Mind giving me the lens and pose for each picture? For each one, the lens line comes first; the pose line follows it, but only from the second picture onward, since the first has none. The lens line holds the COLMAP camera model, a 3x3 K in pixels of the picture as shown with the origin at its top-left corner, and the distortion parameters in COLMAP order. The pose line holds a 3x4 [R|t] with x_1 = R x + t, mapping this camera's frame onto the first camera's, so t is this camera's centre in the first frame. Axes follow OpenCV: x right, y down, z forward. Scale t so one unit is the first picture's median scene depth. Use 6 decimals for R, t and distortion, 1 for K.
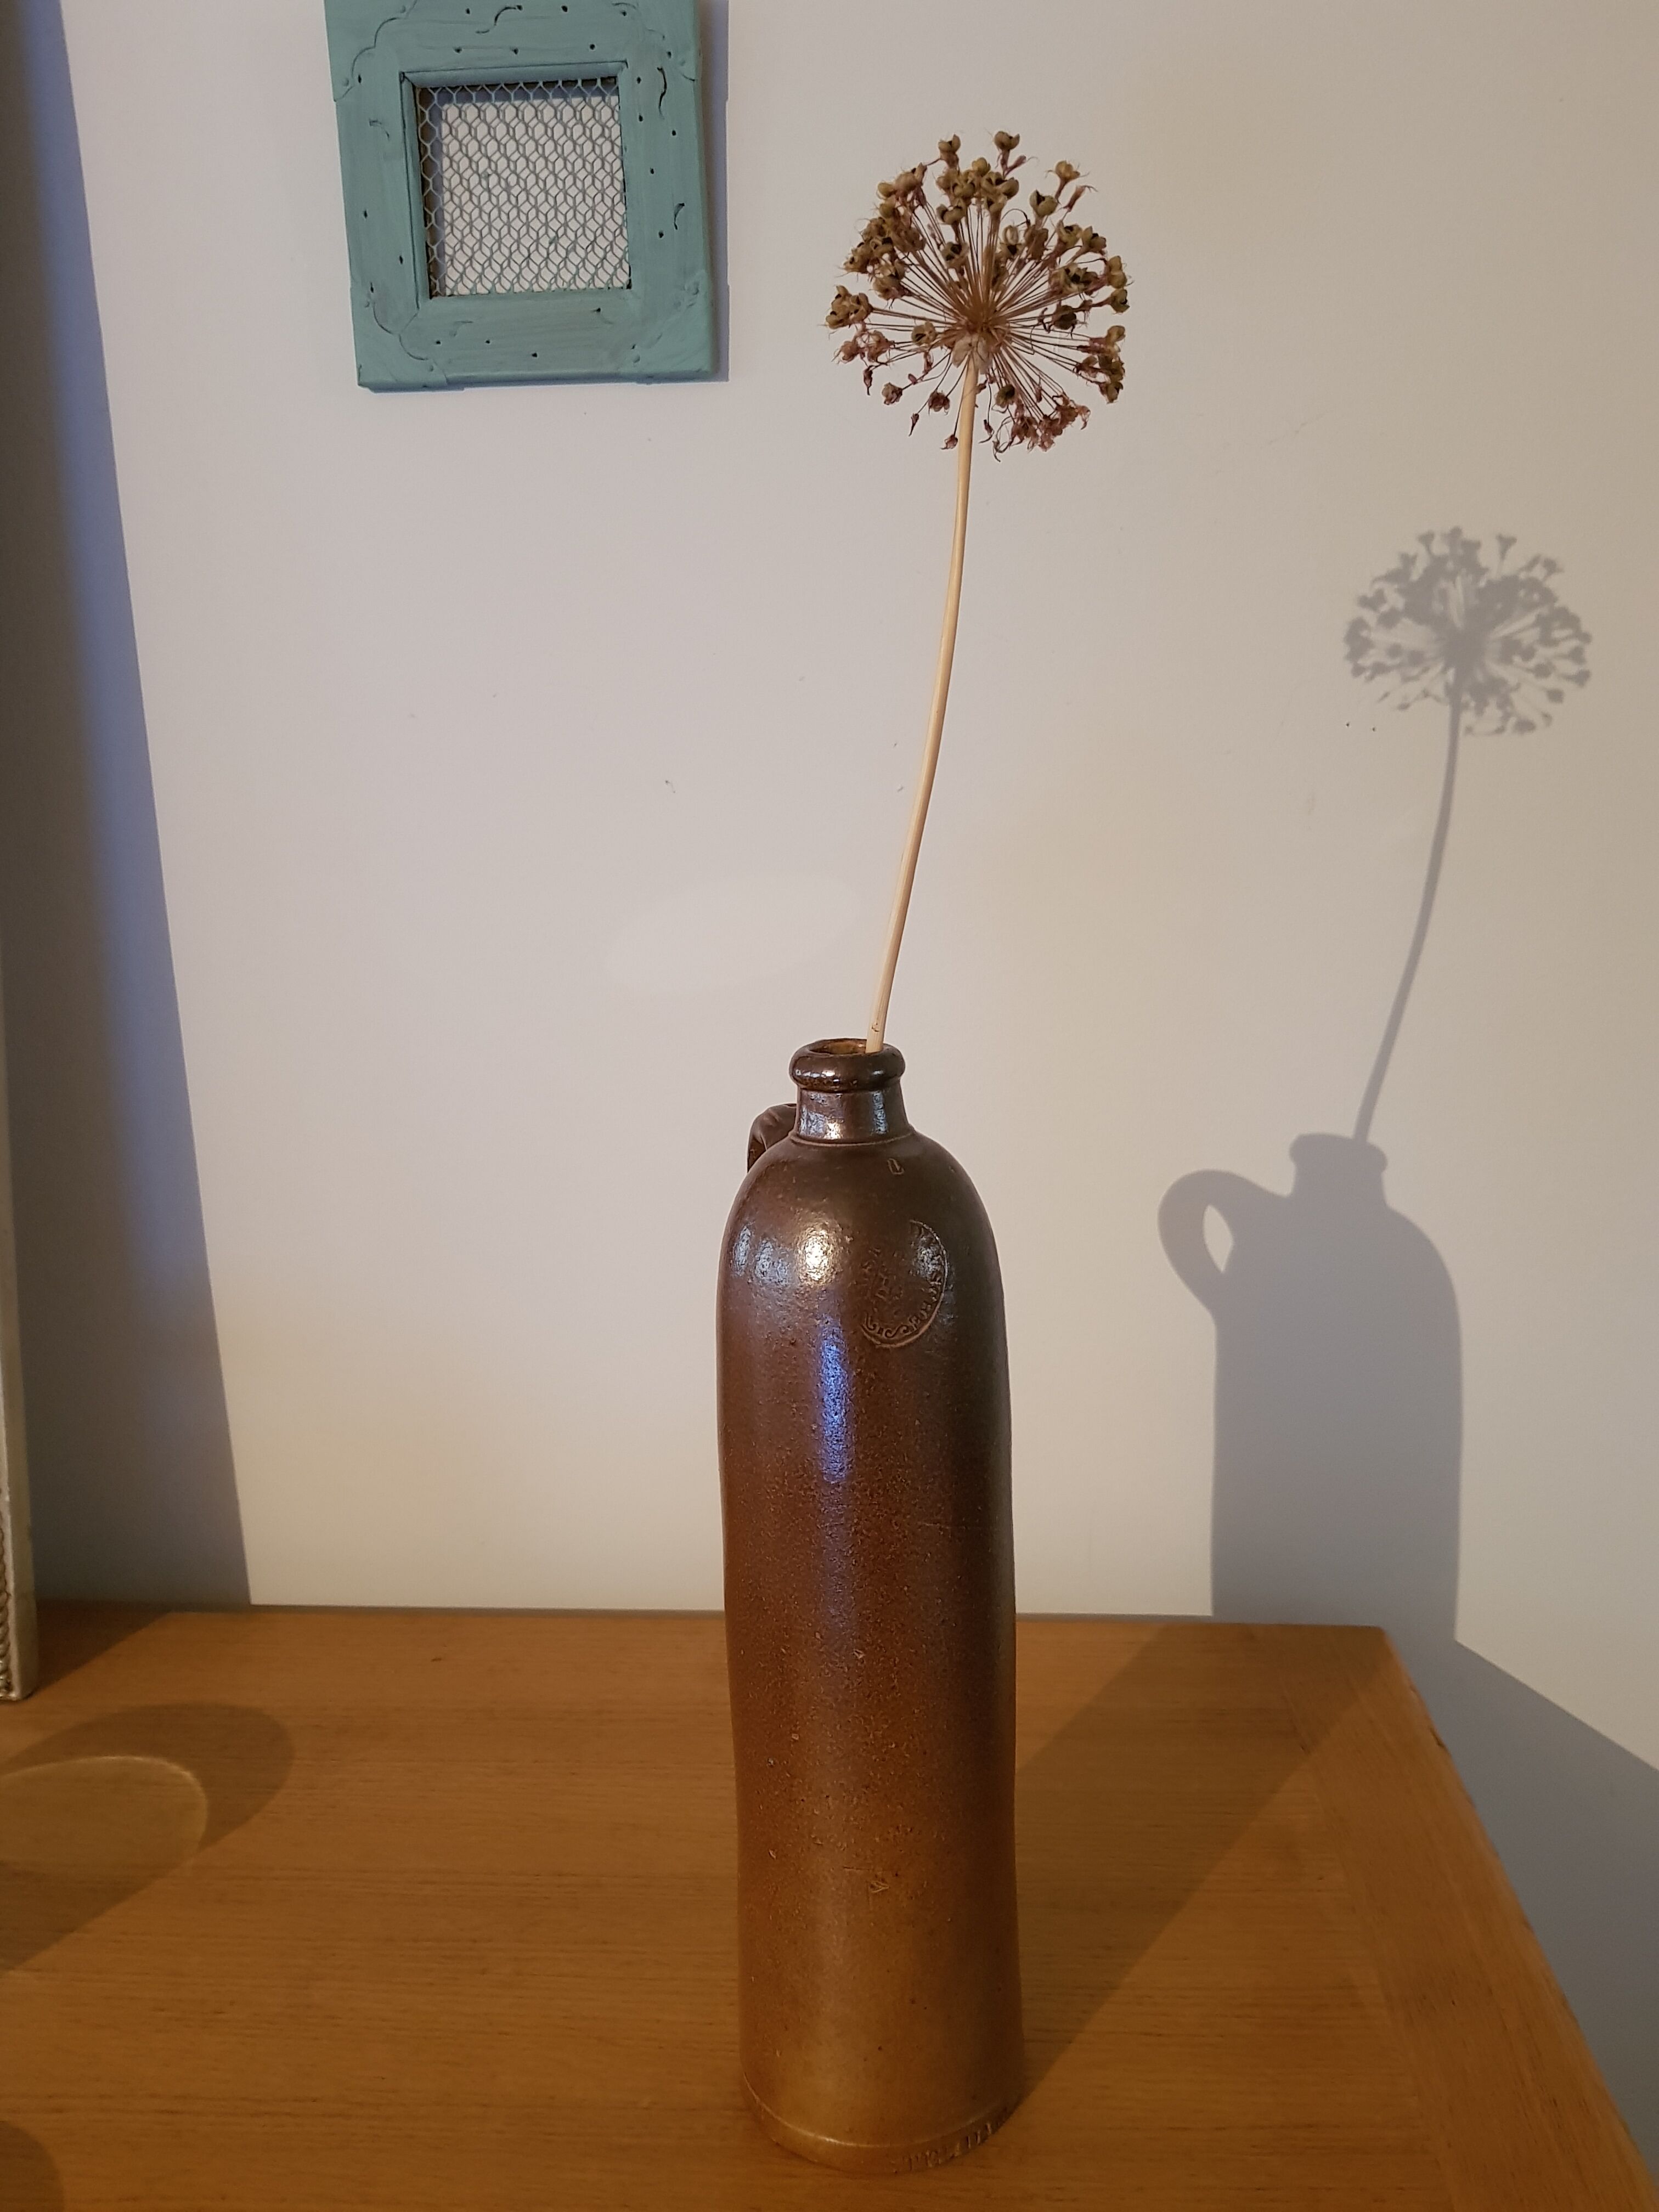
lens RADIAL K [[1845.0, 0, 831.8], [0, 1845.0, 1045.8], [0, 0, 1]] dist [-0.030780, 0.006743]
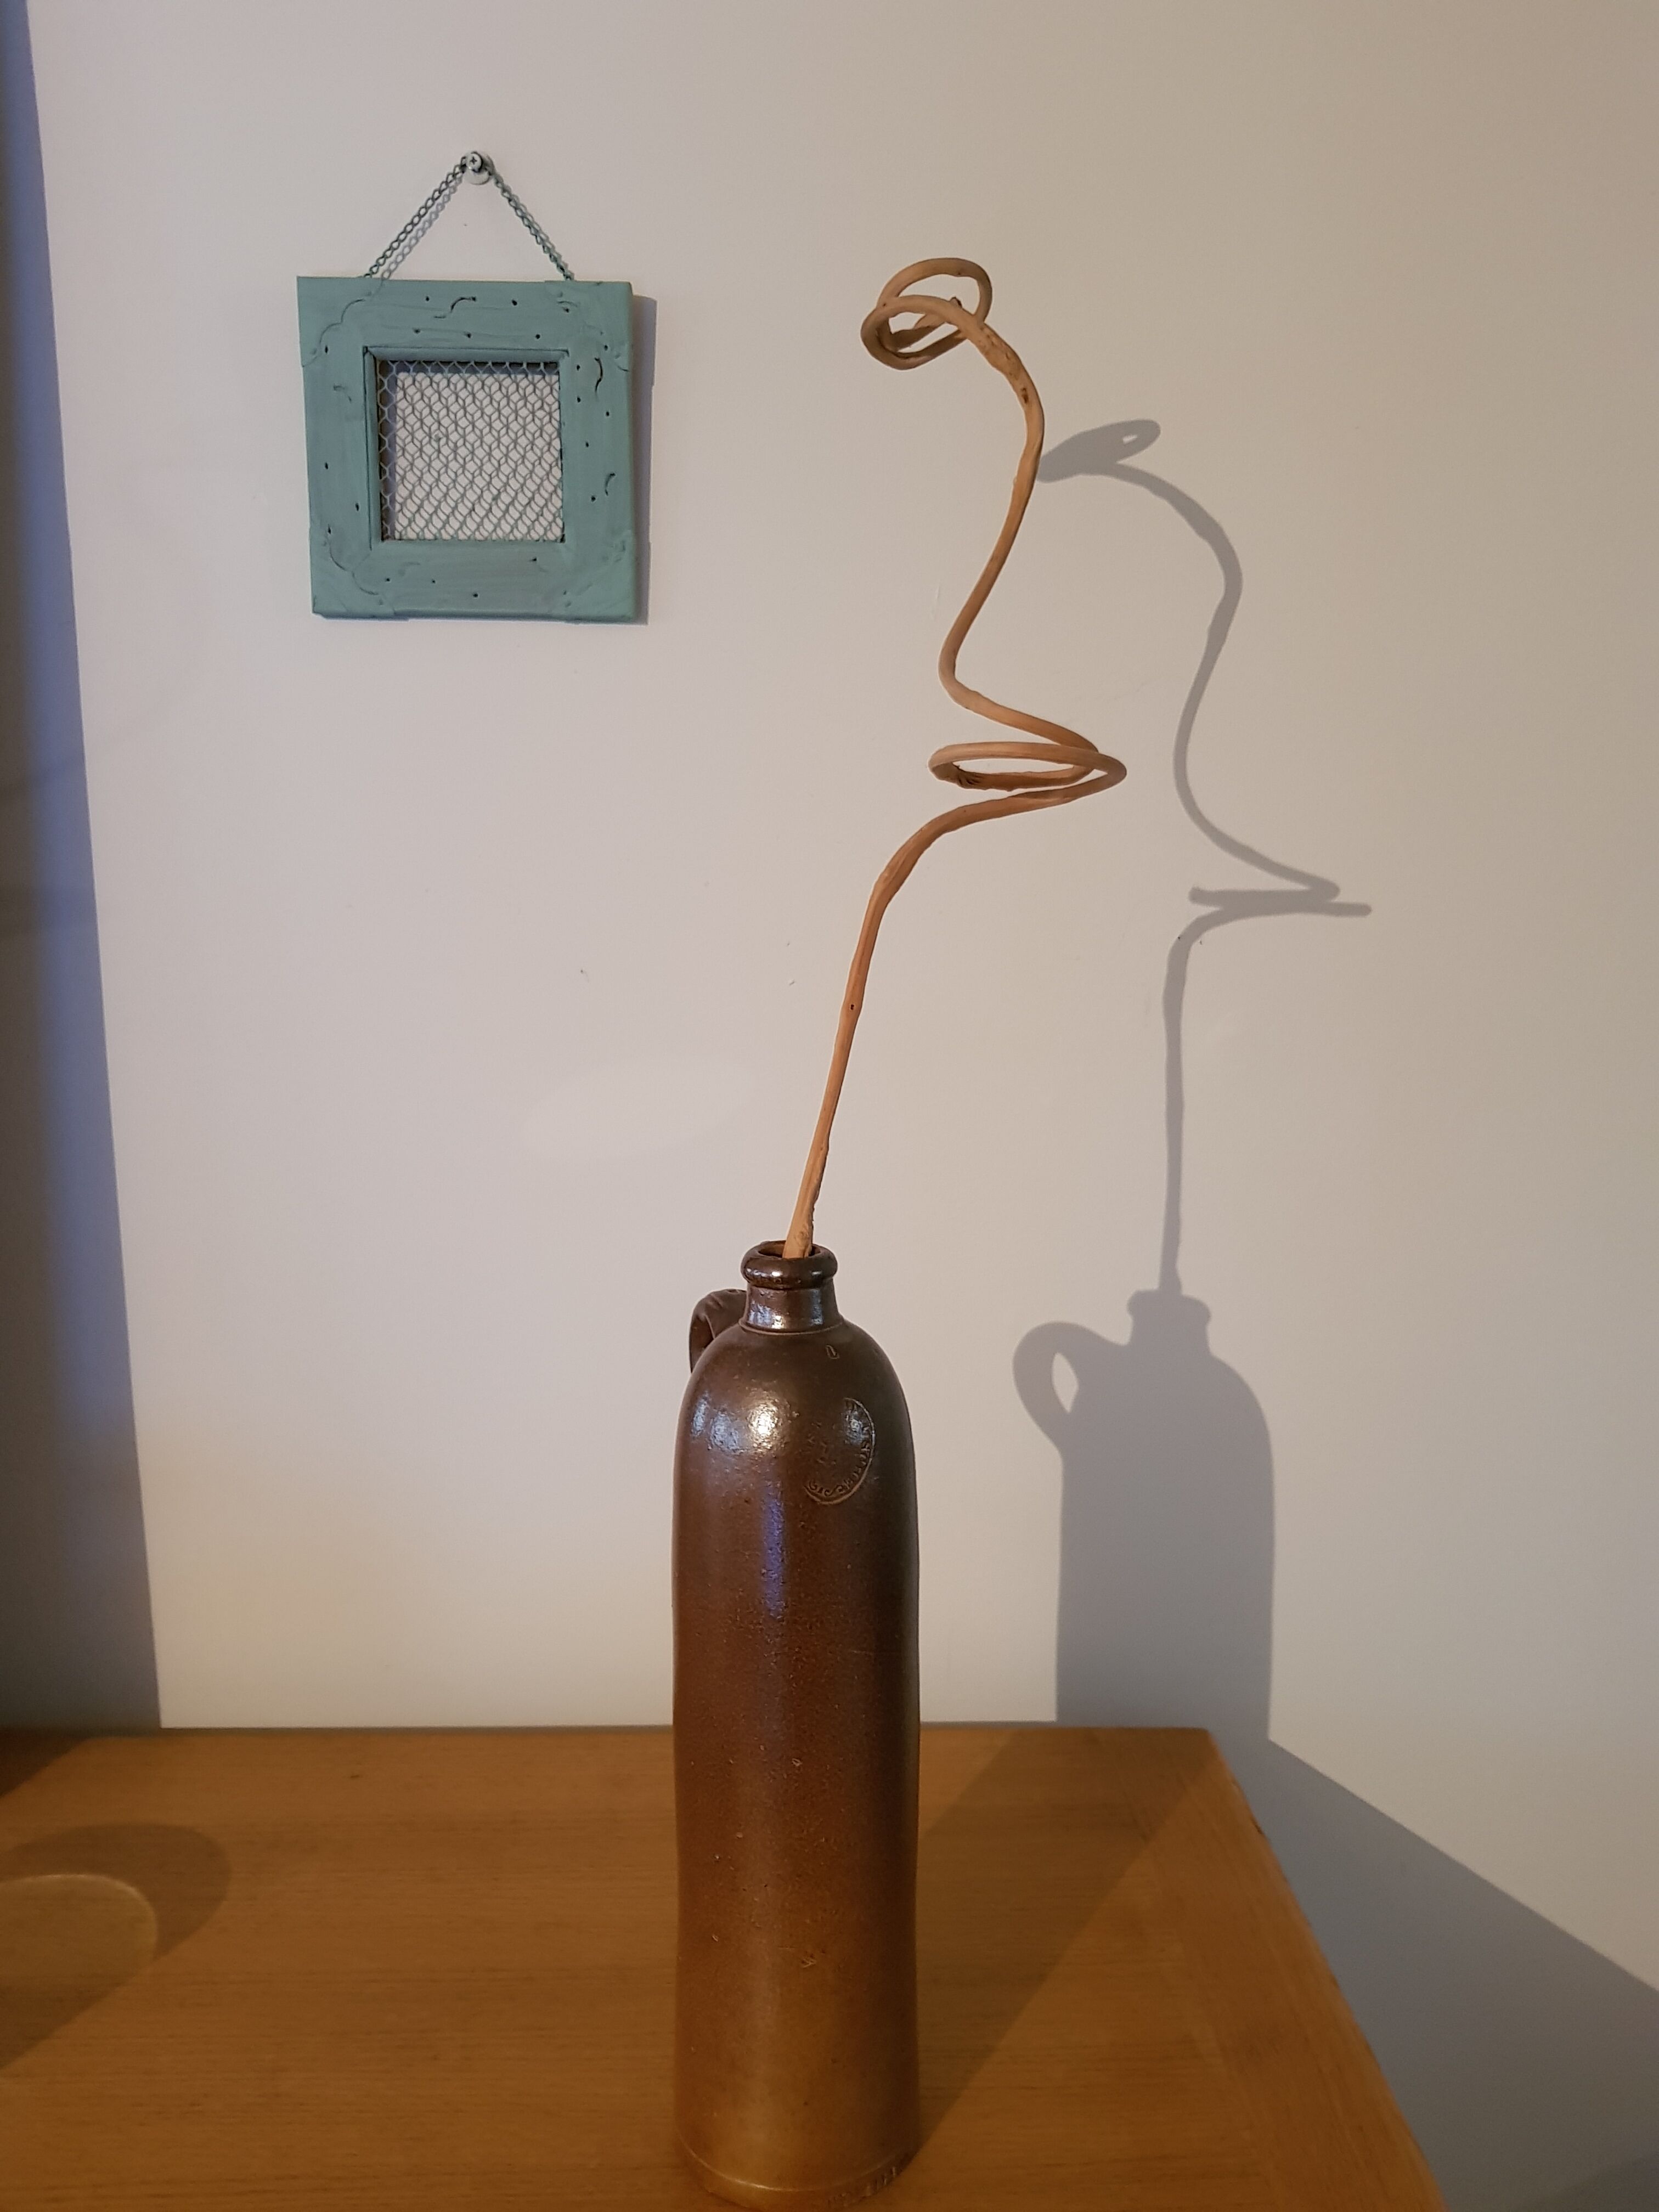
lens RADIAL K [[1845.0, 0, 831.8], [0, 1845.0, 1045.8], [0, 0, 1]] dist [-0.030780, 0.006743]
pose [[0.994481, 0.016289, 0.103649, -0.068758], [-0.010859, 0.998549, -0.052743, -0.052309], [-0.104358, 0.051327, 0.993214, -0.154756]]
